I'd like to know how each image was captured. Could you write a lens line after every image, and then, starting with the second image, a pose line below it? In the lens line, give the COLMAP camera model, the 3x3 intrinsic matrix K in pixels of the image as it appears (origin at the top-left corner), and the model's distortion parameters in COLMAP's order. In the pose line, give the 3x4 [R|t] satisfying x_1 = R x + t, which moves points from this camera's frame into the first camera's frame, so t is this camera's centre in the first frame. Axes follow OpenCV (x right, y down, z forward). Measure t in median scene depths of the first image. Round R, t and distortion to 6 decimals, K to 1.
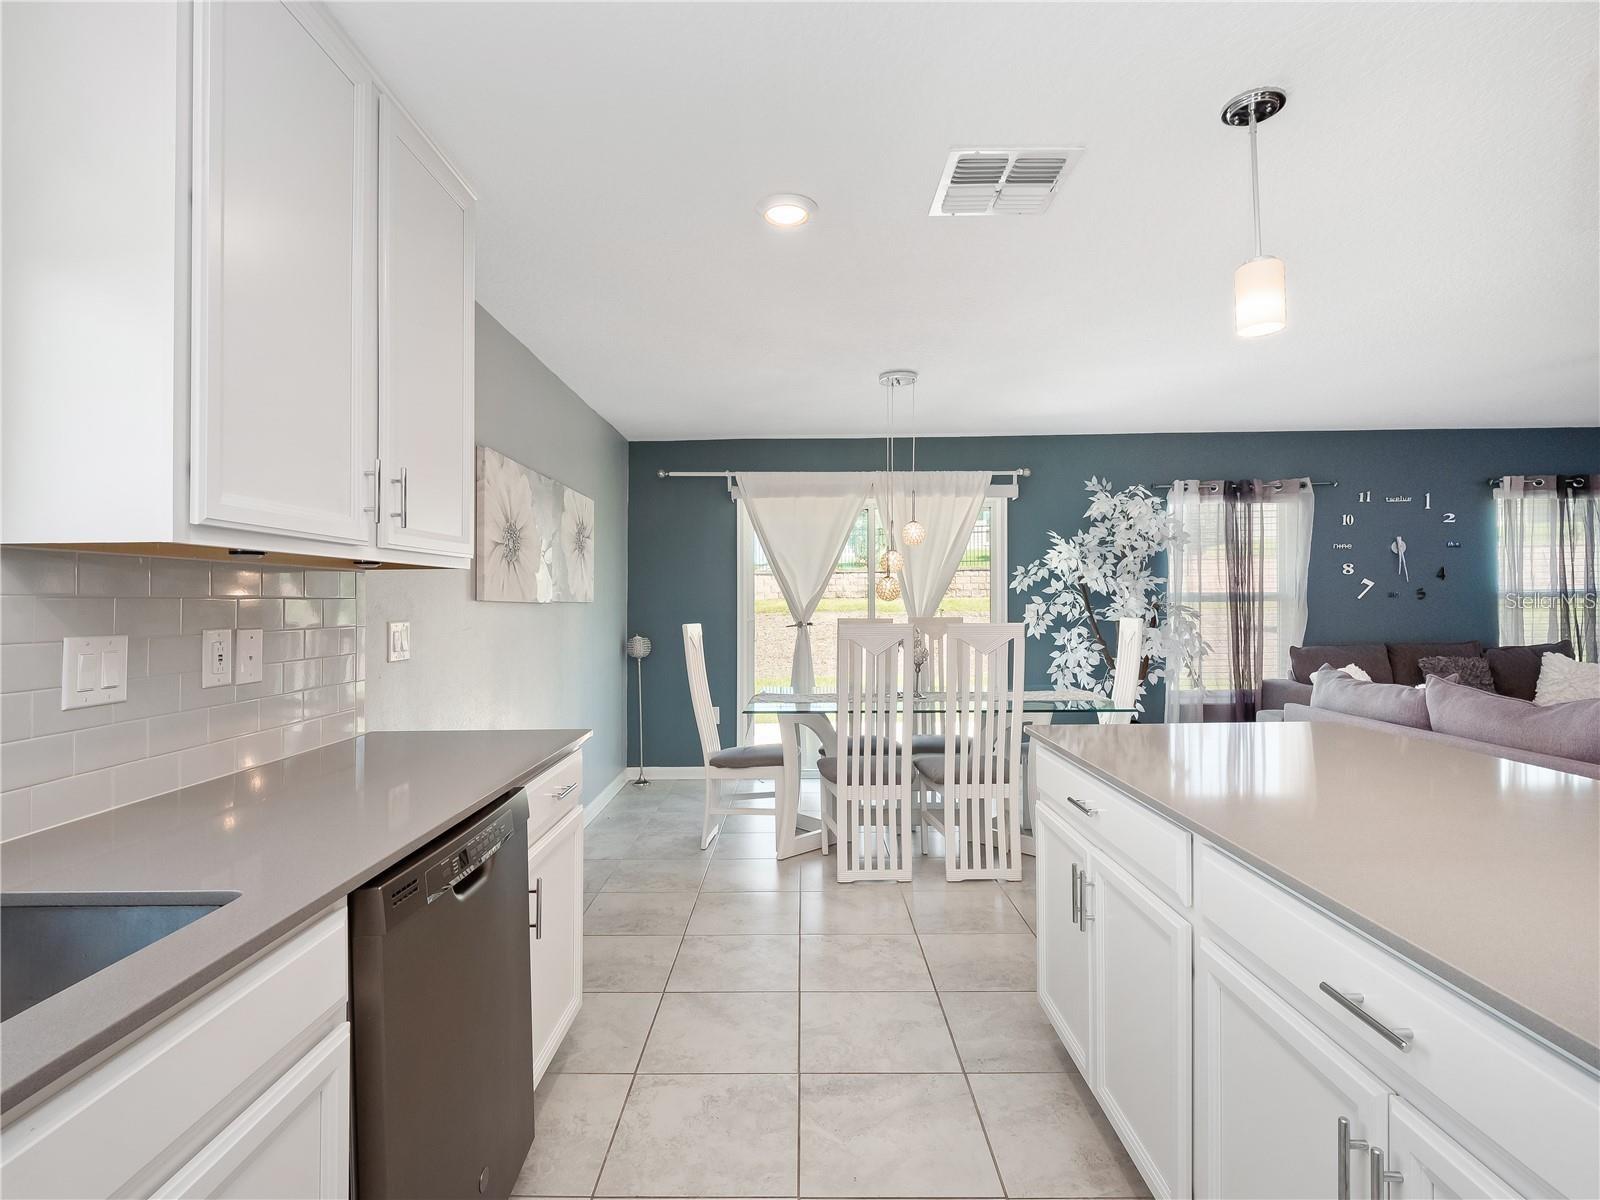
lens RADIAL K [[790.6, 0, 784.7], [0, 790.6, 595.6], [0, 0, 1]] dist [0.004173, -0.005915]
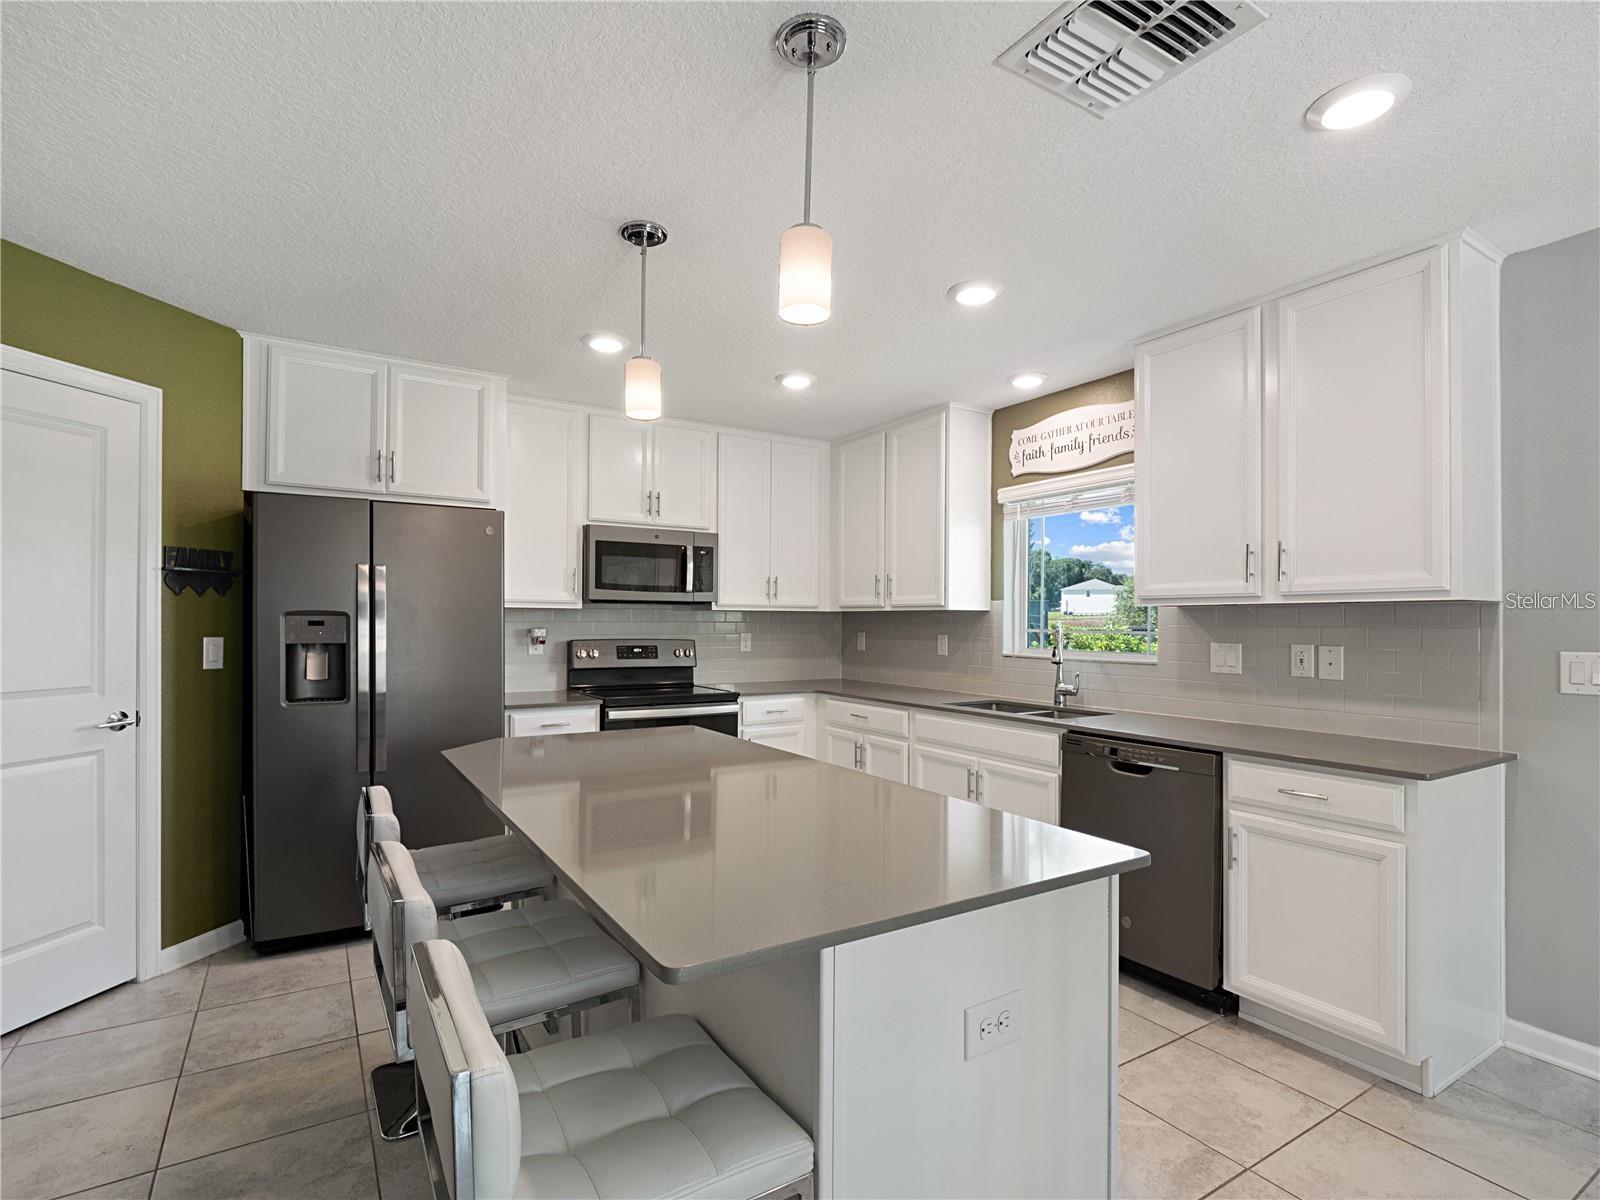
lens RADIAL K [[790.6, 0, 777.4], [0, 790.6, 616.1], [0, 0, 1]] dist [0.004173, -0.005915]
pose [[-0.845400, -0.000118, -0.534133, 0.359934], [0.005228, 0.999950, -0.008495, -0.003074], [0.534108, -0.009974, -0.845358, 0.567068]]
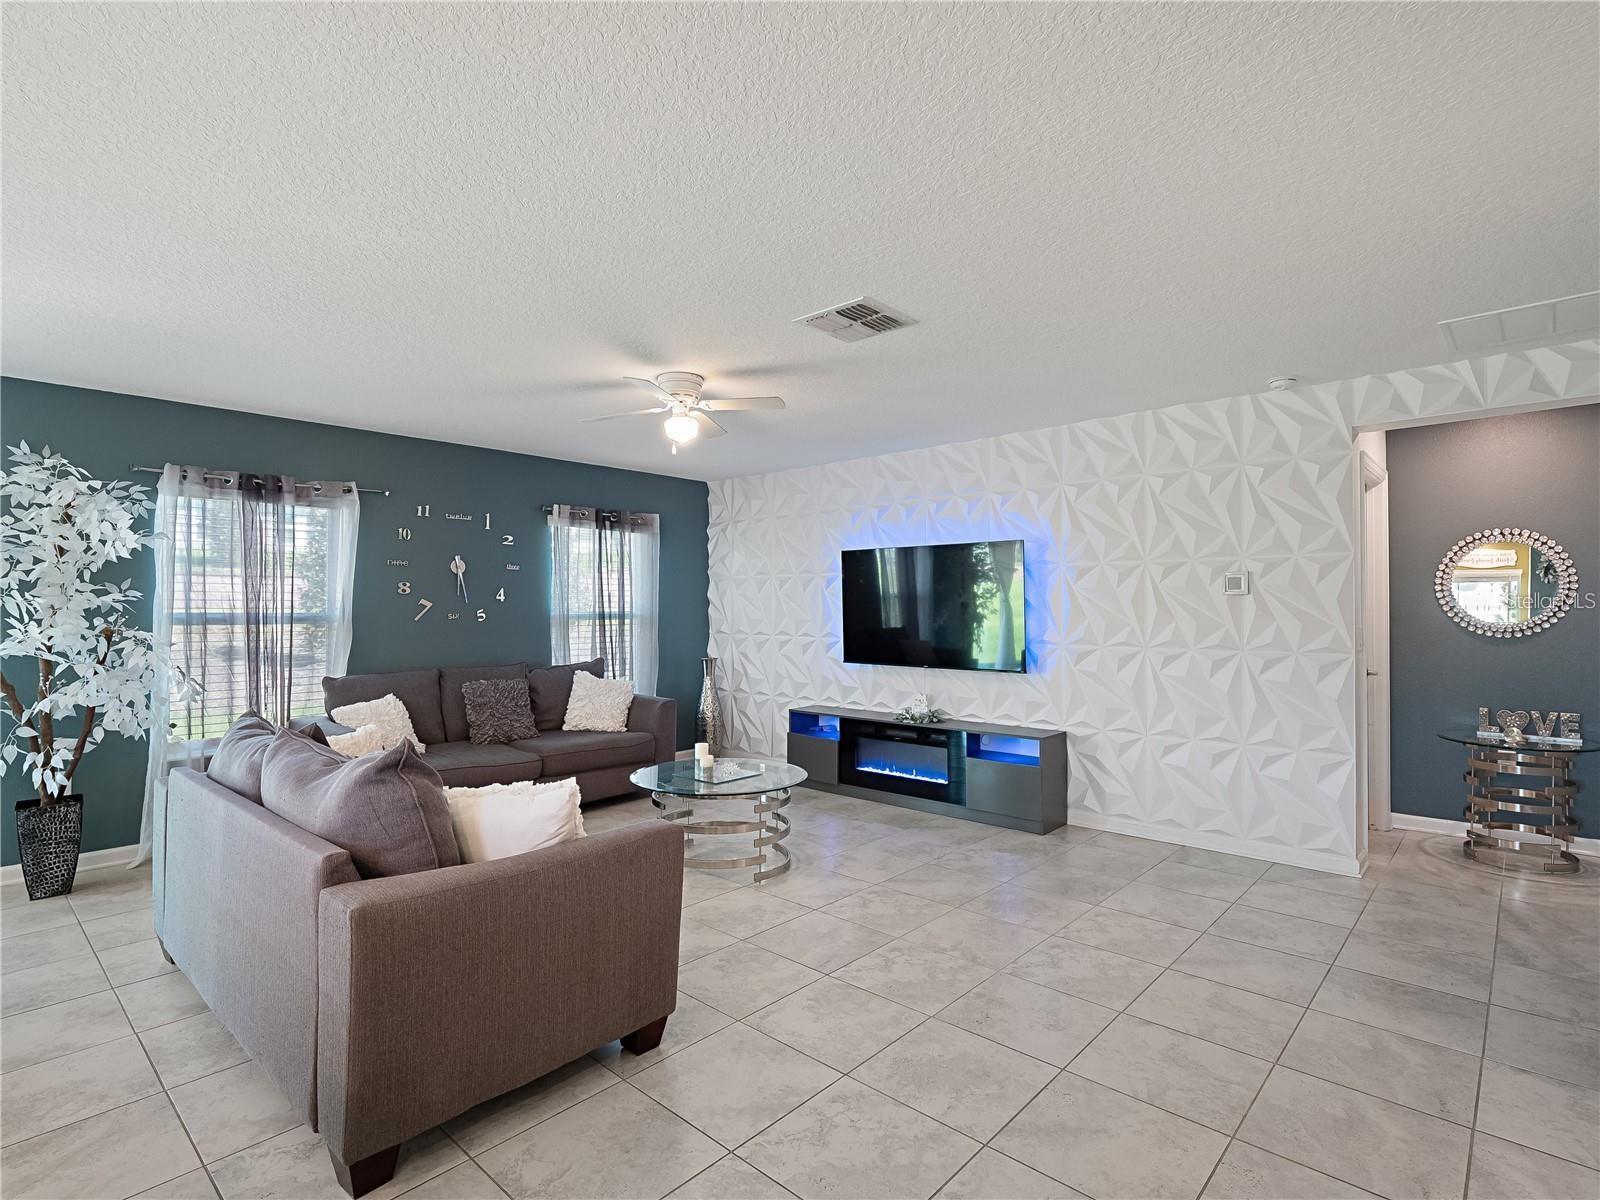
lens RADIAL K [[790.6, 0, 794.1], [0, 790.6, 607.5], [0, 0, 1]] dist [0.004173, -0.005915]
pose [[0.668372, 0.011433, 0.743740, 0.337525], [-0.012641, 0.999912, -0.004011, -0.013242], [-0.743720, -0.006721, 0.668457, 0.048862]]
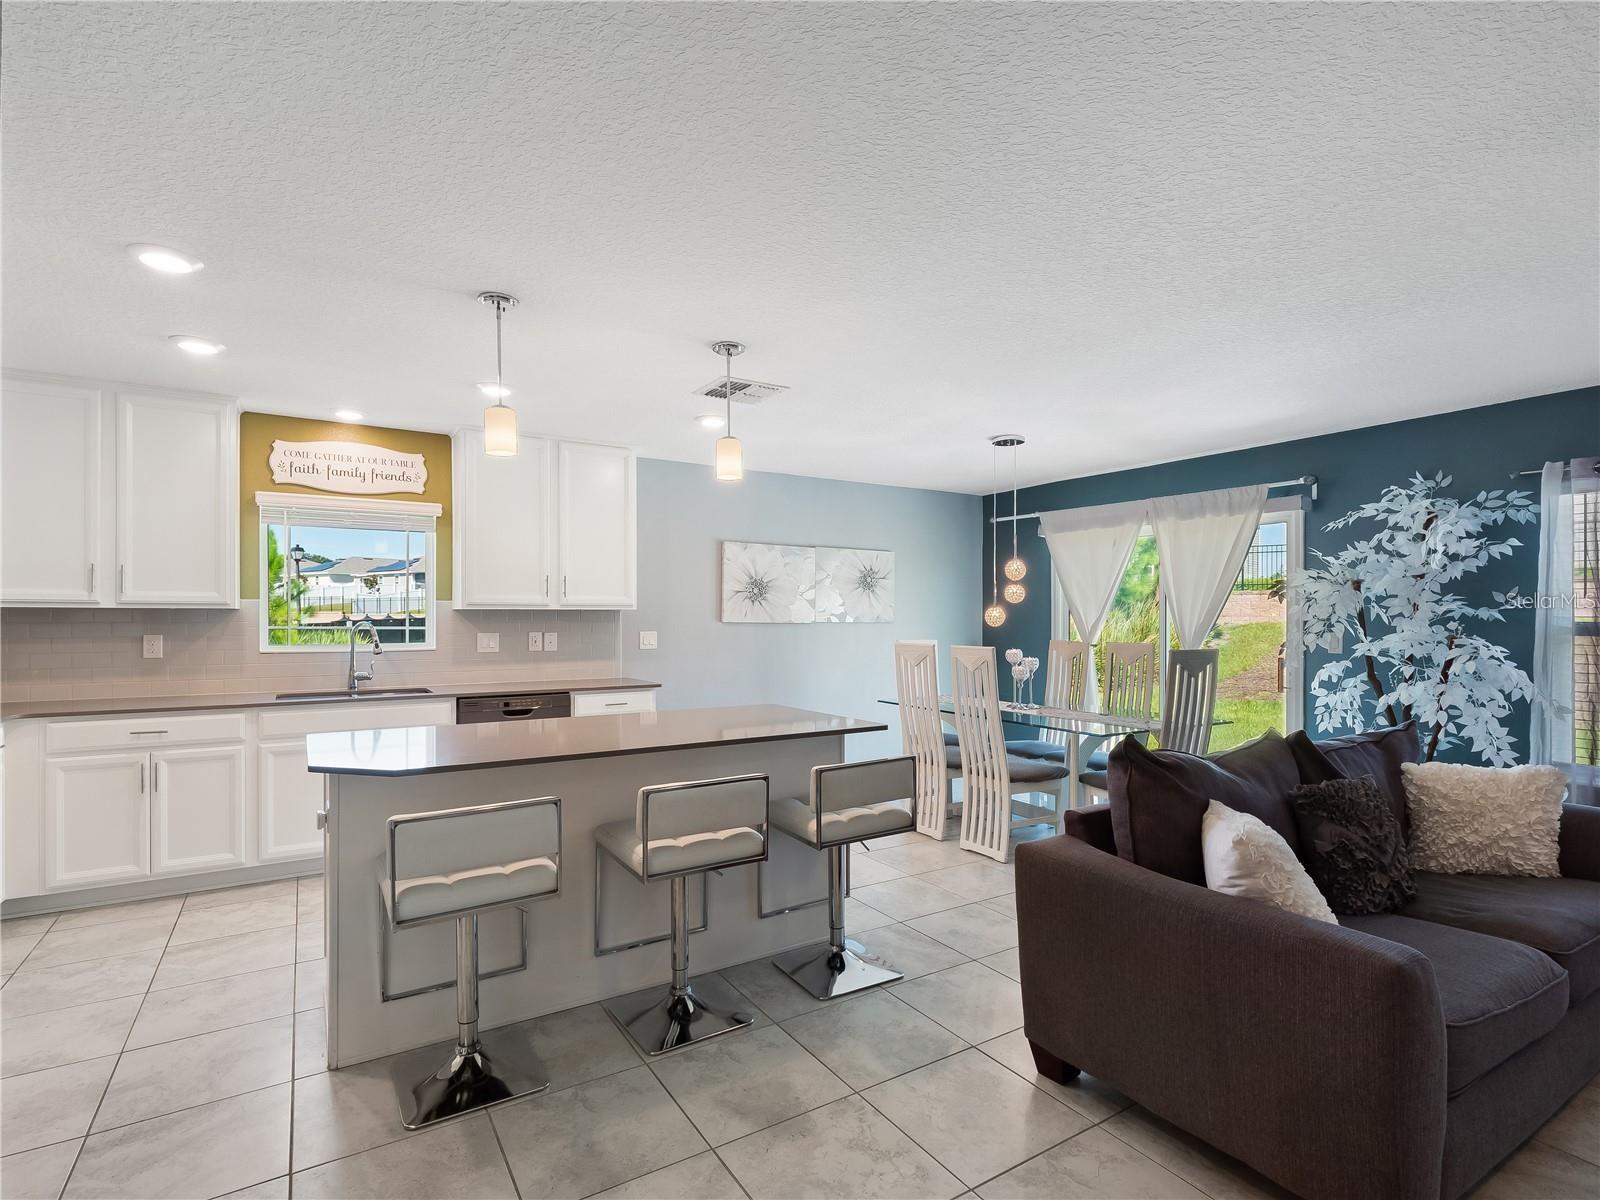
lens RADIAL K [[790.6, 0, 796.6], [0, 790.6, 617.8], [0, 0, 1]] dist [0.004173, -0.005915]
pose [[0.546281, 0.010590, -0.837535, 0.723460], [-0.000639, 0.999925, 0.012227, -0.015136], [0.837602, -0.006144, 0.546247, 0.057609]]
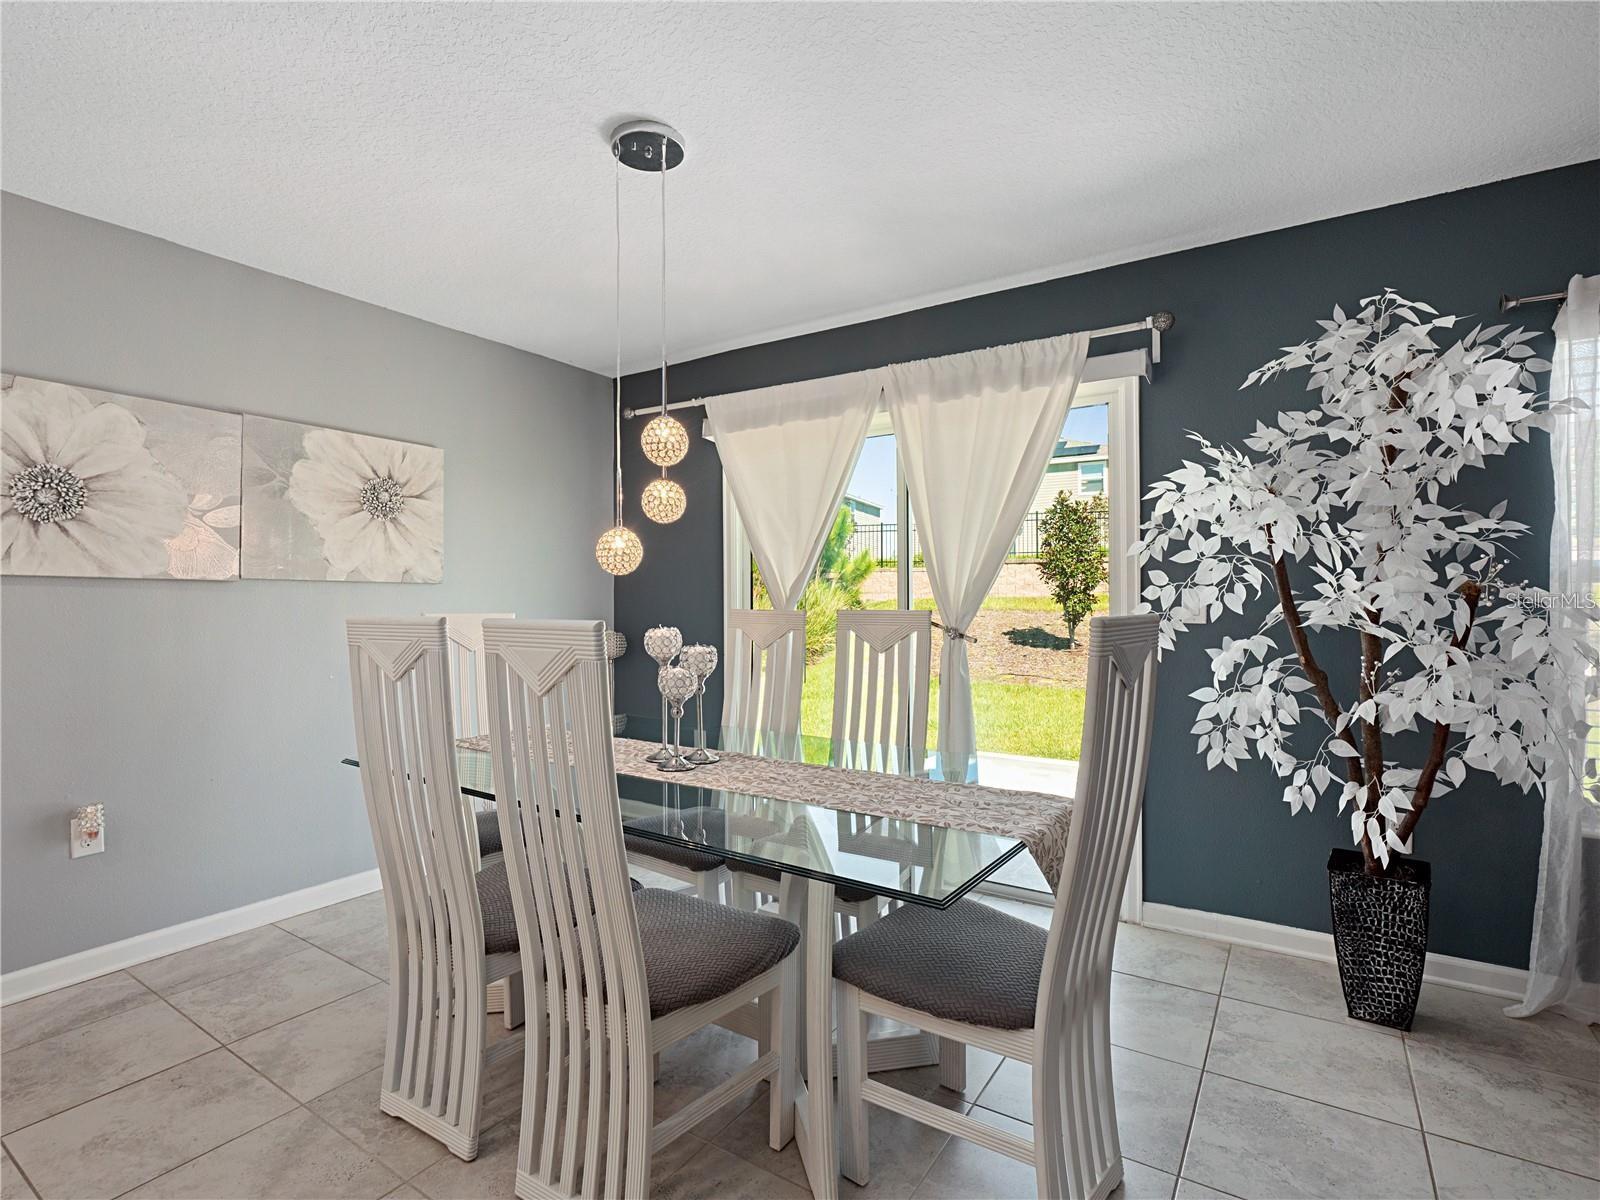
lens RADIAL K [[790.6, 0, 787.5], [0, 790.6, 592.8], [0, 0, 1]] dist [0.004173, -0.005915]
pose [[0.841035, 0.002913, -0.540973, 0.378815], [0.000515, 0.999981, 0.006184, 0.011401], [0.540981, -0.005479, 0.841017, 0.449757]]
